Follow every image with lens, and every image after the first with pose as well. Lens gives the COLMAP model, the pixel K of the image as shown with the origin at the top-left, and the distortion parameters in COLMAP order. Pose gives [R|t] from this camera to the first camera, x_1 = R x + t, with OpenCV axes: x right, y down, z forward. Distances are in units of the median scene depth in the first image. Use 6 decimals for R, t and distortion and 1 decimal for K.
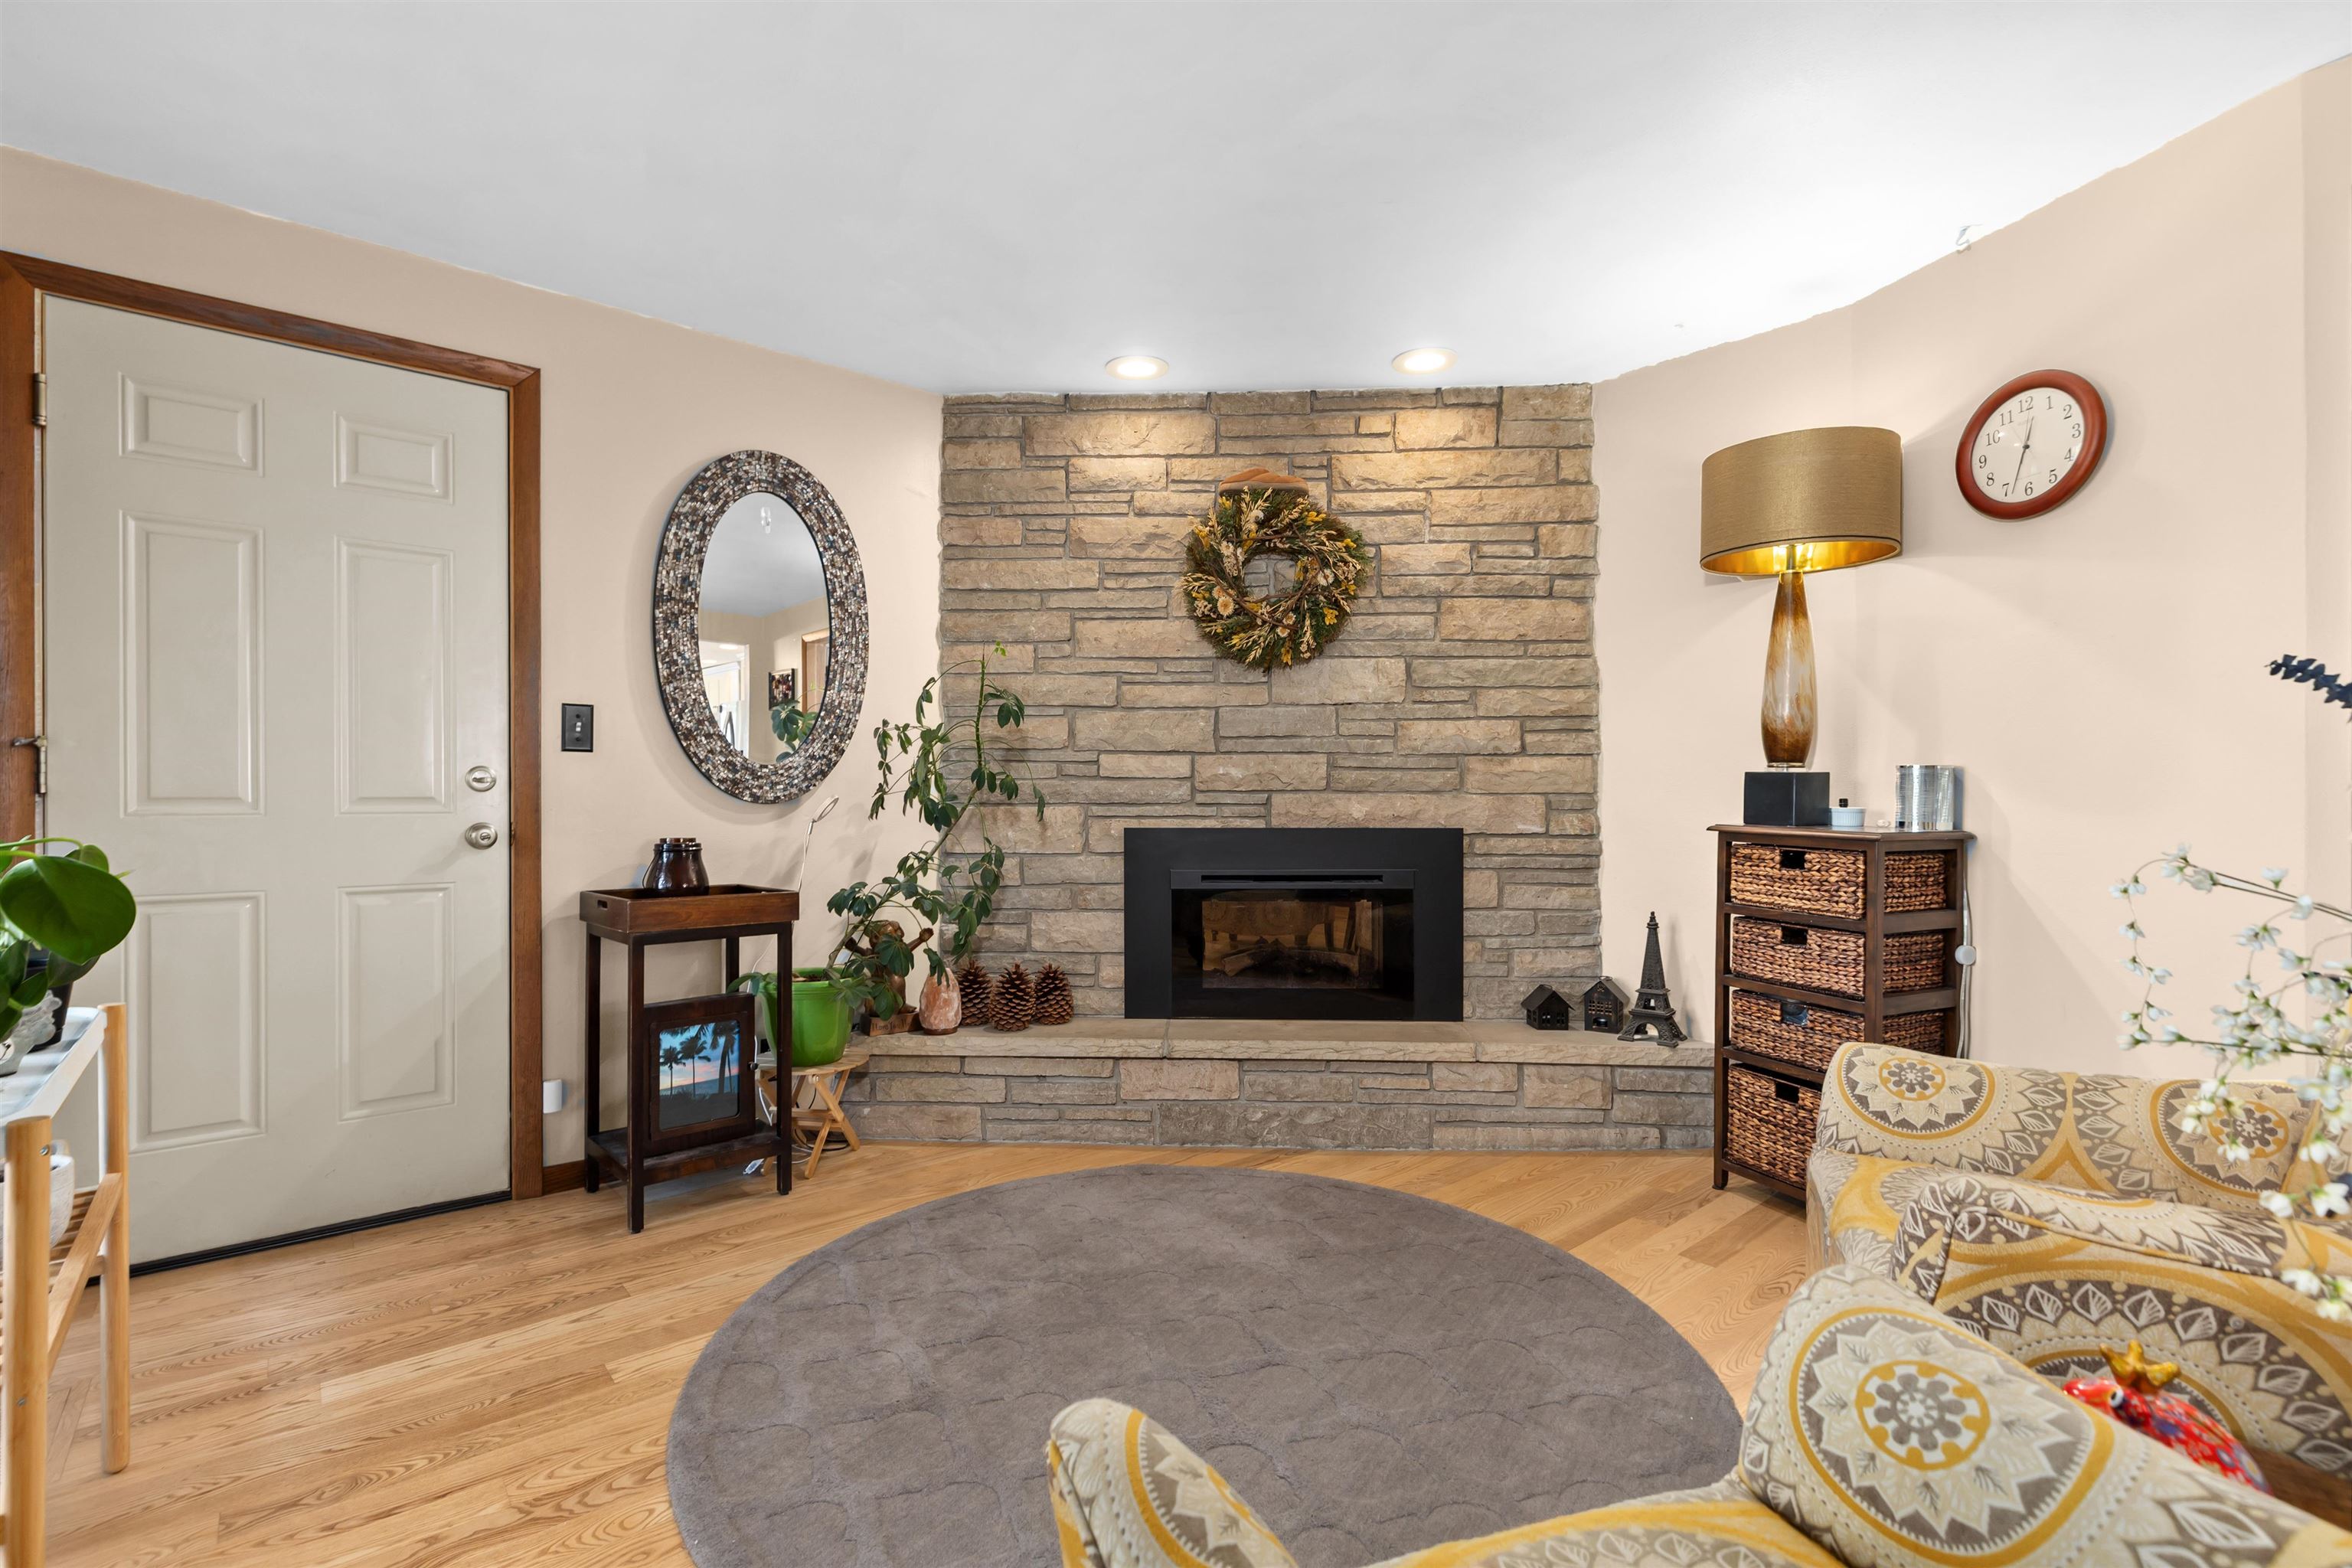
lens RADIAL K [[1050.4, 0, 1161.7], [0, 1050.4, 792.9], [0, 0, 1]] dist [-0.002975, -0.001071]
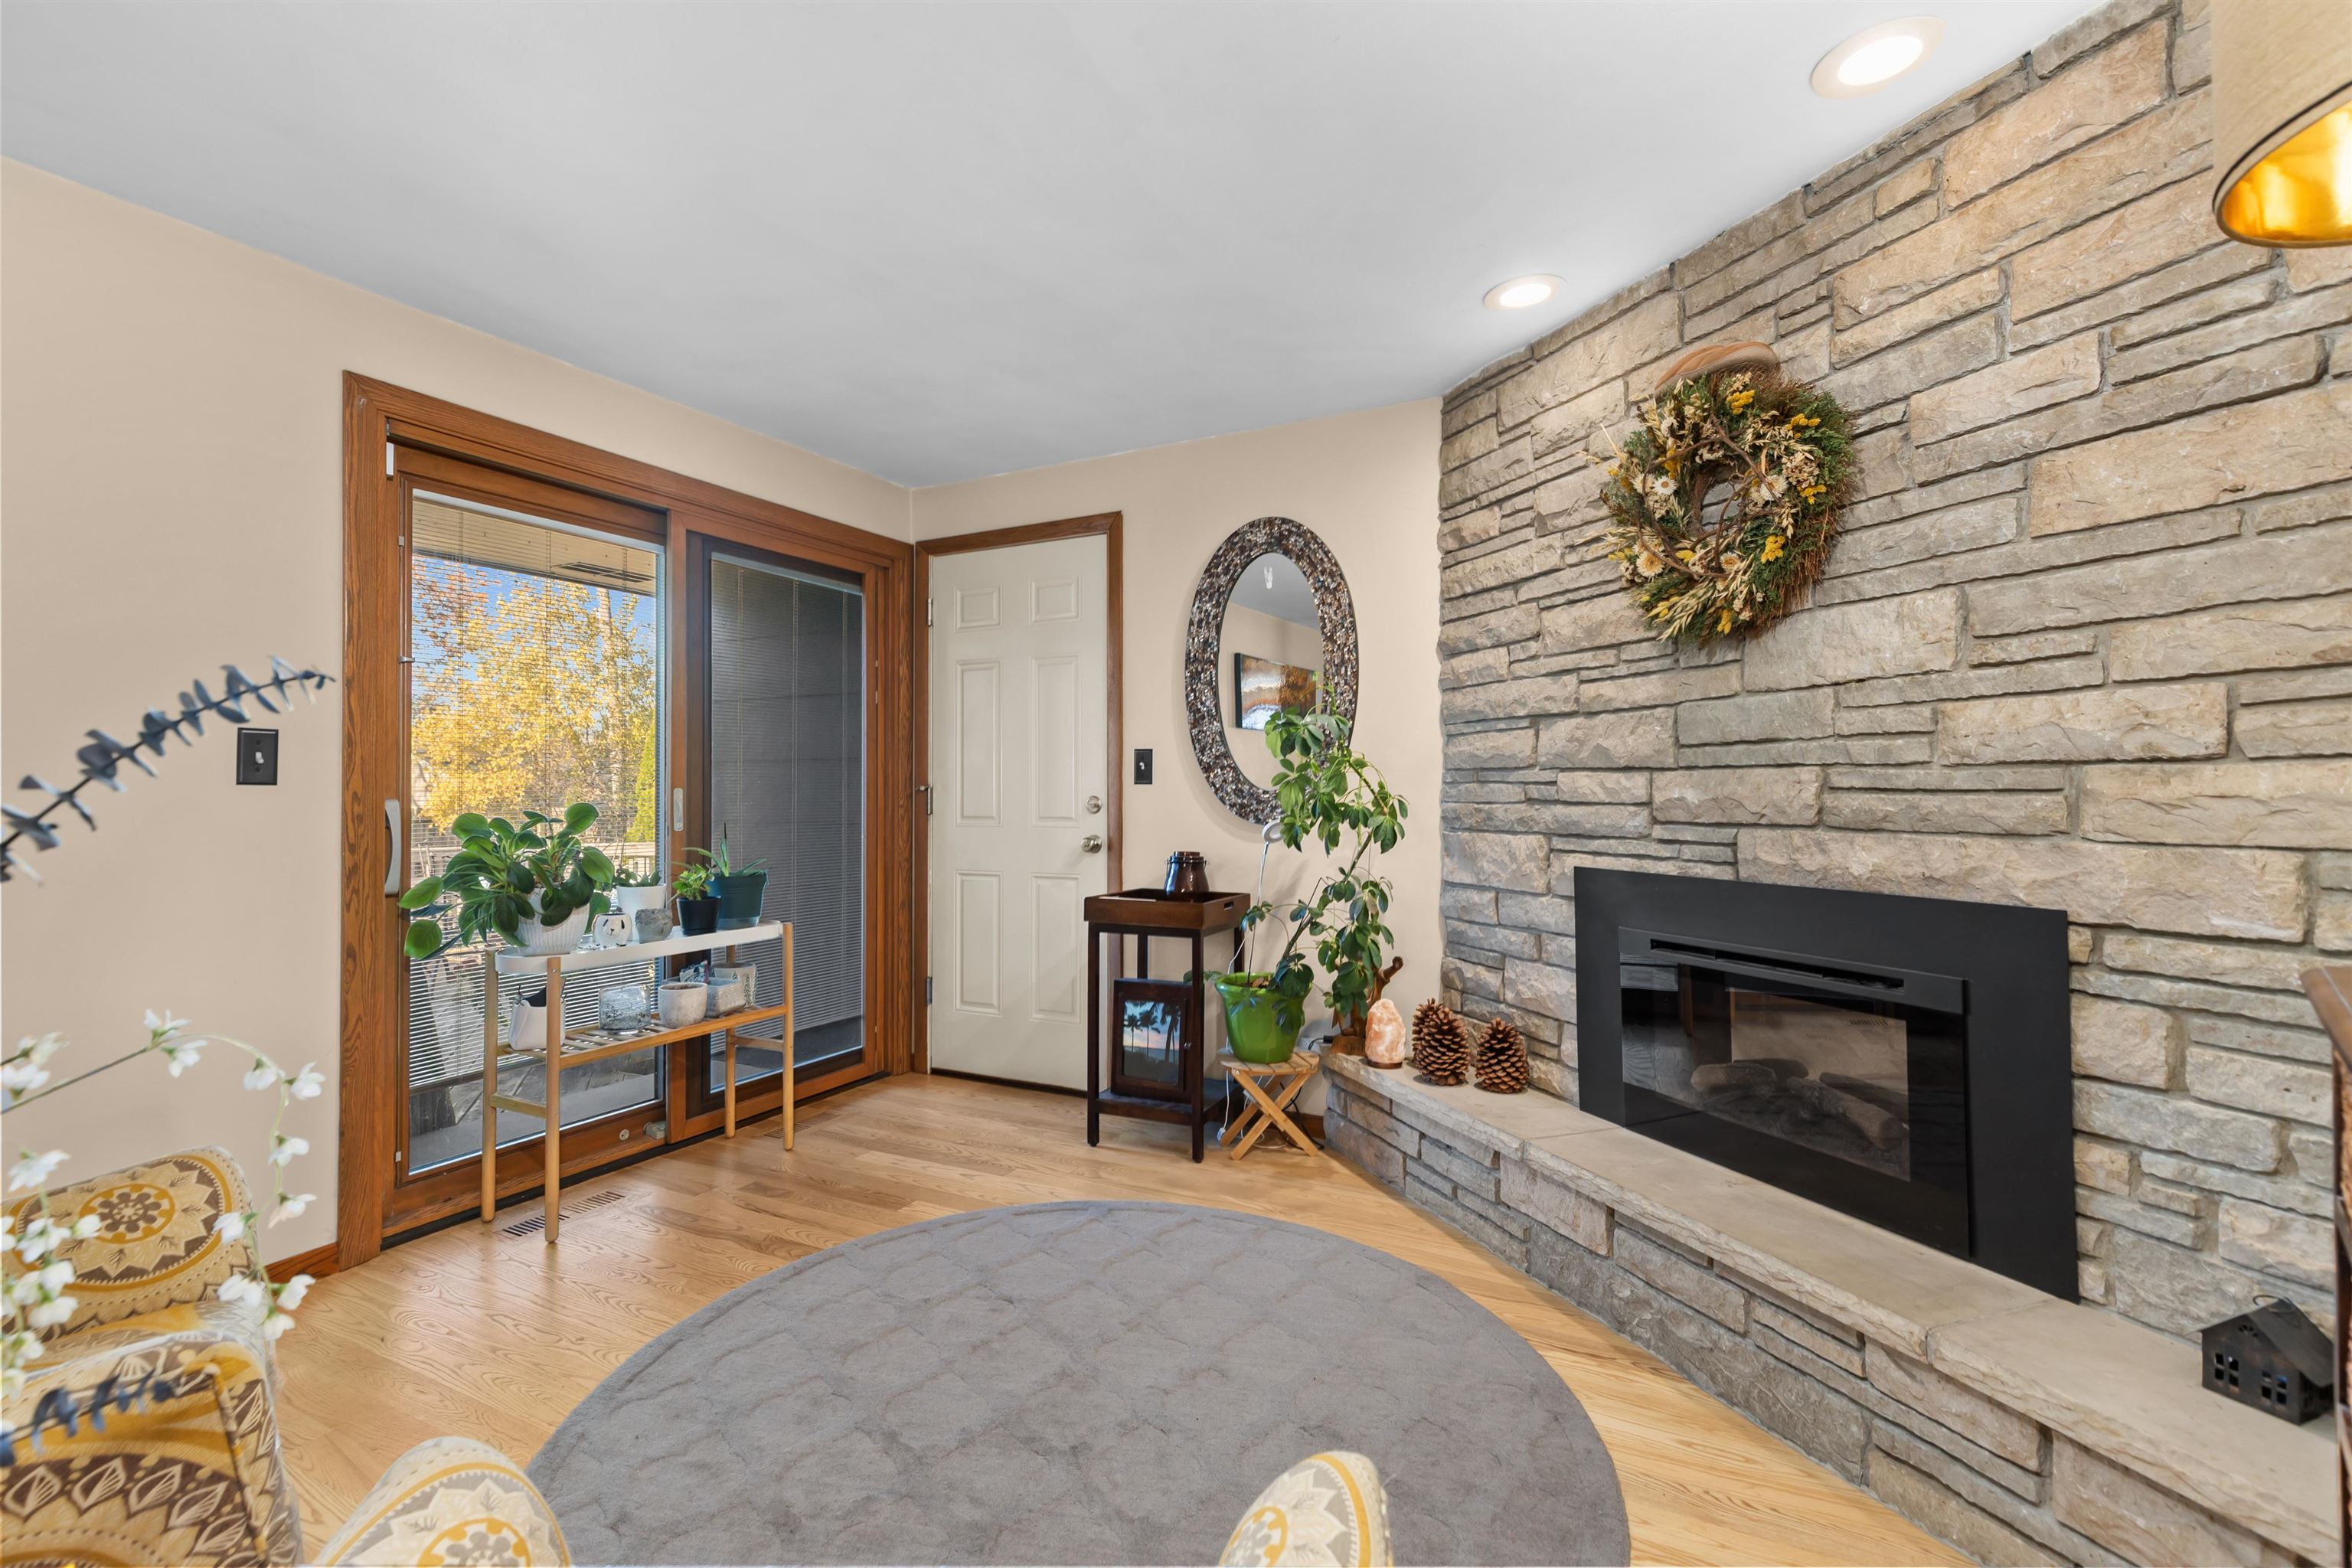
lens RADIAL K [[1050.4, 0, 1162.5], [0, 1050.4, 772.2], [0, 0, 1]] dist [-0.002975, -0.001071]
pose [[0.387289, -0.017928, -0.921784, 0.575442], [0.006586, 0.999839, -0.016679, -0.026298], [0.921935, 0.000389, 0.387345, 0.413113]]
